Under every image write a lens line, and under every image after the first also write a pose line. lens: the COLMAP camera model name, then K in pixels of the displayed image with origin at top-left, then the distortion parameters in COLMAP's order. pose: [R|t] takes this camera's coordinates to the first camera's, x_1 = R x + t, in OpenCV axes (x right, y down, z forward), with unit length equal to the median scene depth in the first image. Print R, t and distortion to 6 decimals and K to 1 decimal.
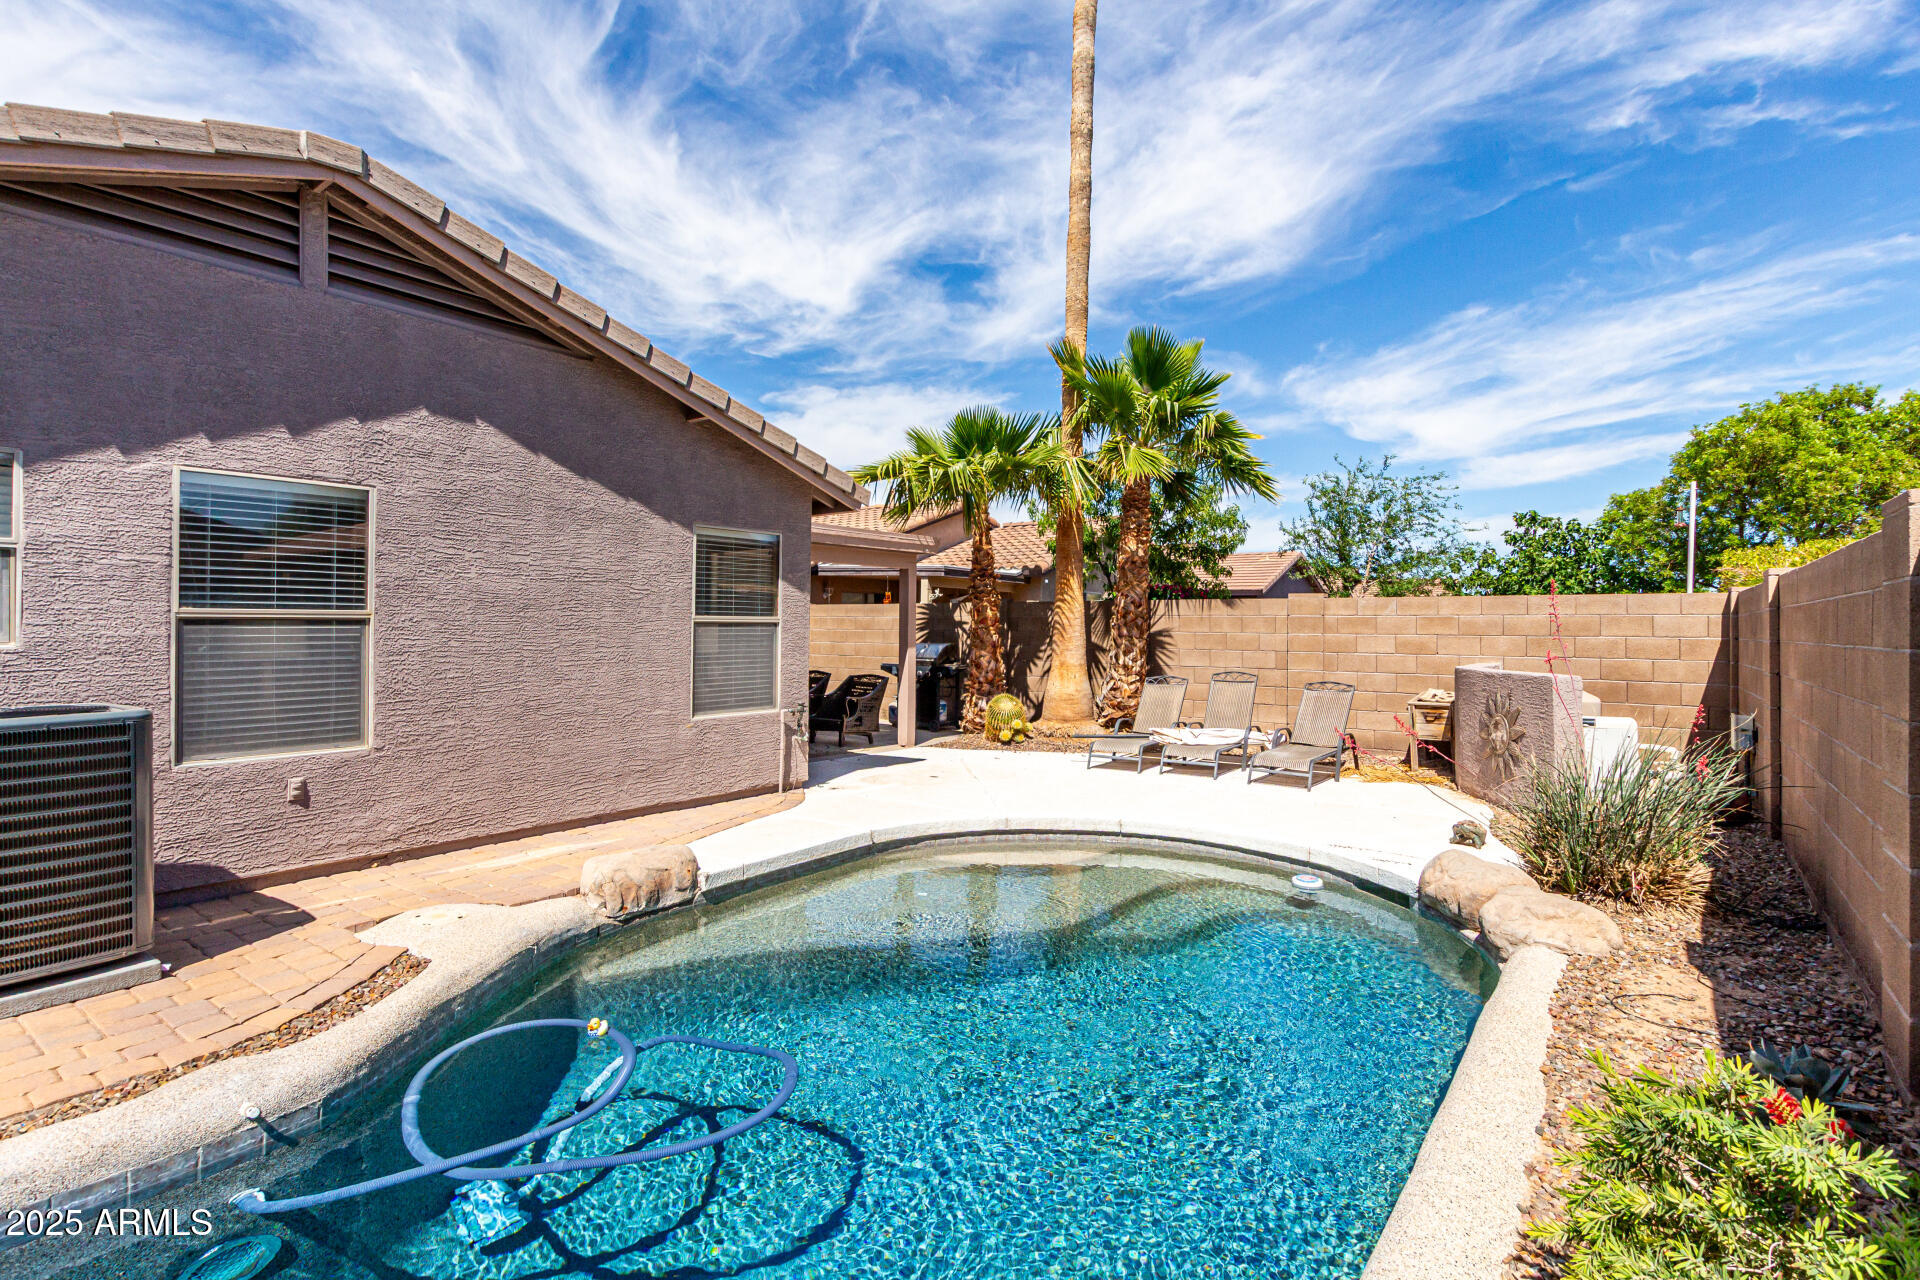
lens RADIAL K [[914.0, 0, 964.1], [0, 914.0, 617.2], [0, 0, 1]] dist [0.001255, 0.000204]
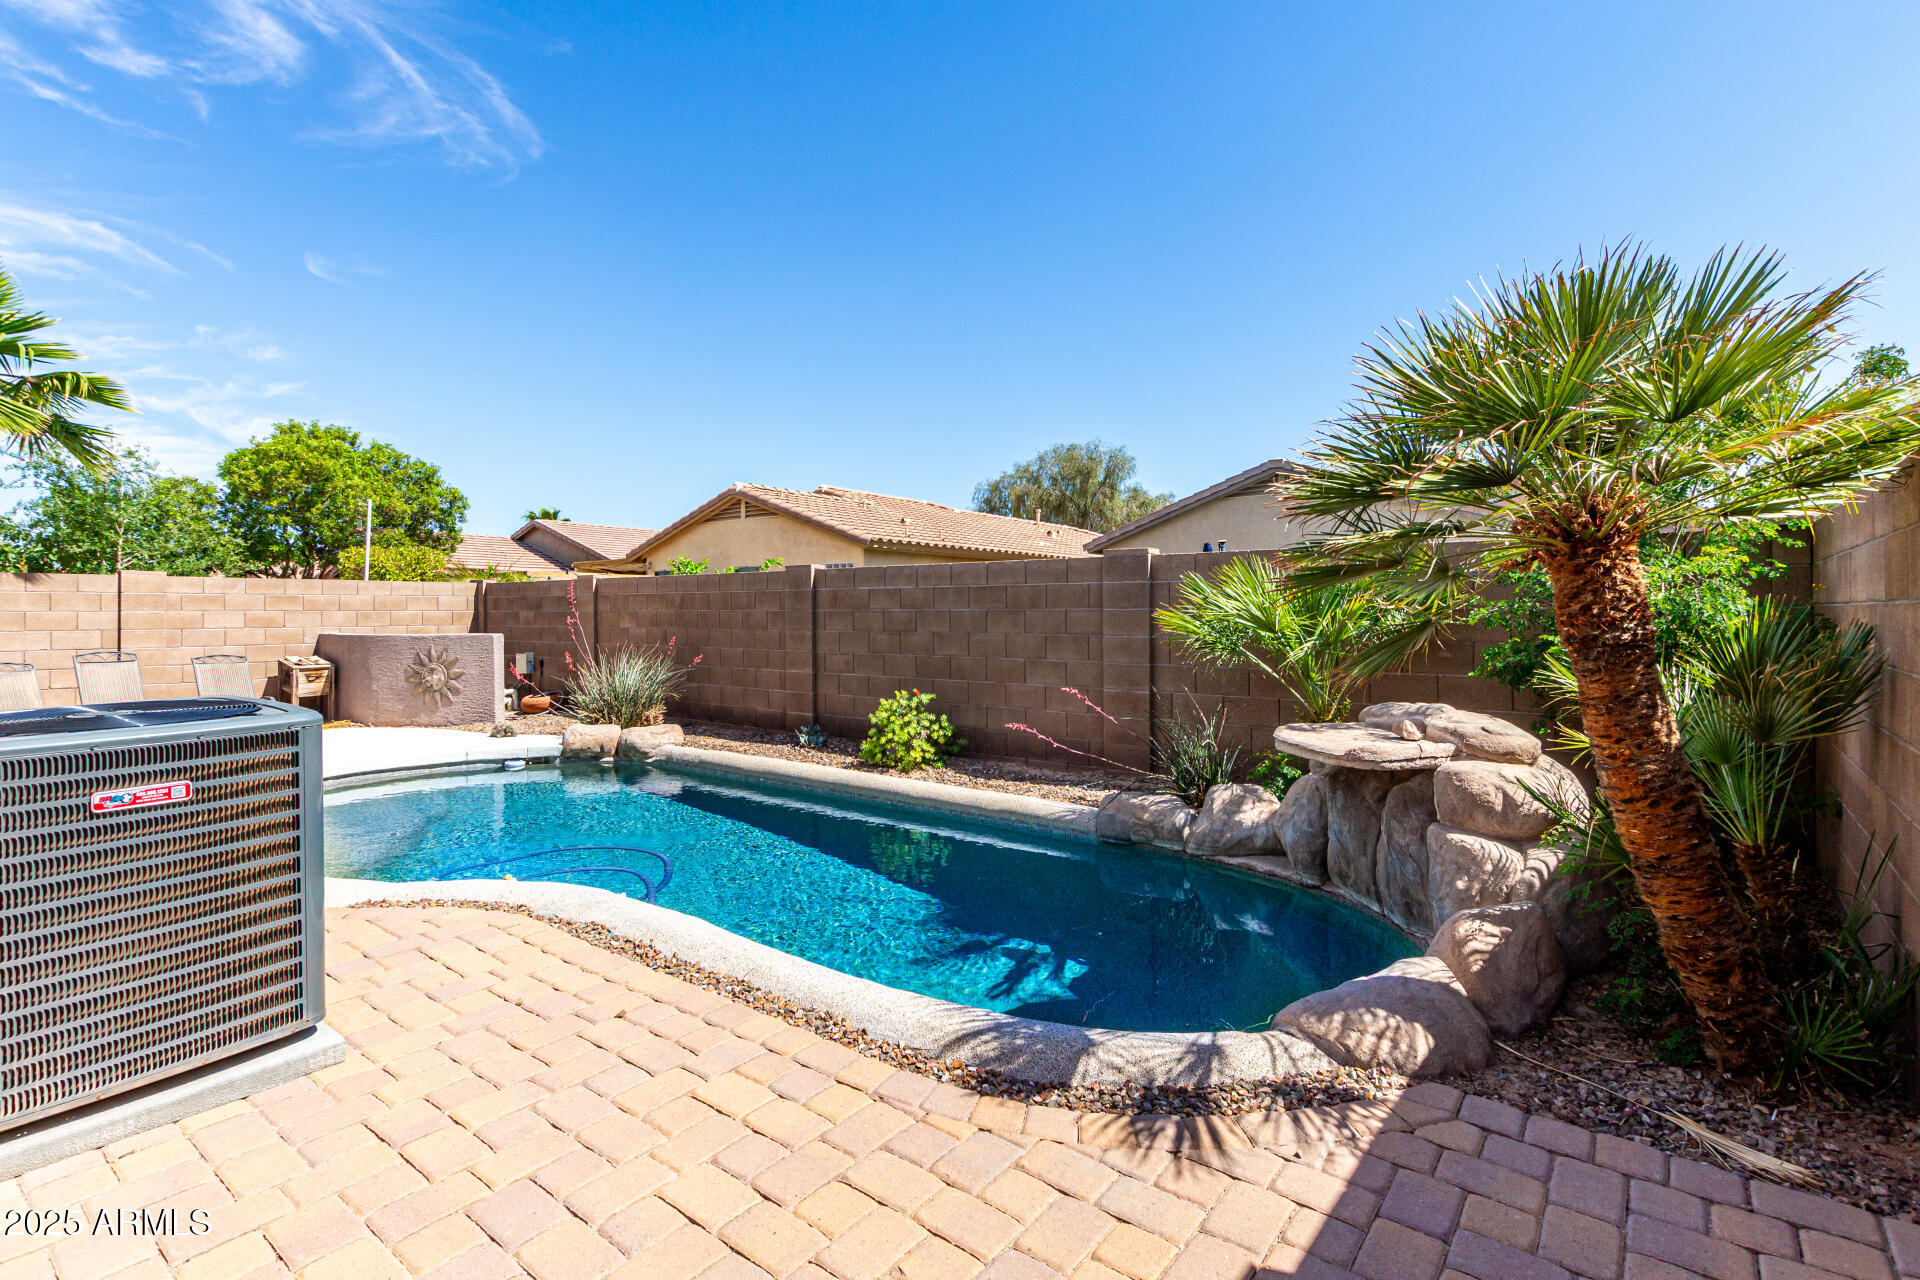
lens RADIAL K [[914.0, 0, 964.1], [0, 914.0, 617.2], [0, 0, 1]] dist [0.001255, 0.000204]
pose [[0.020581, -0.014176, 0.999688, -0.636996], [-0.004056, 0.999890, 0.014263, 0.006940], [-0.999780, -0.004348, 0.020521, 0.098425]]
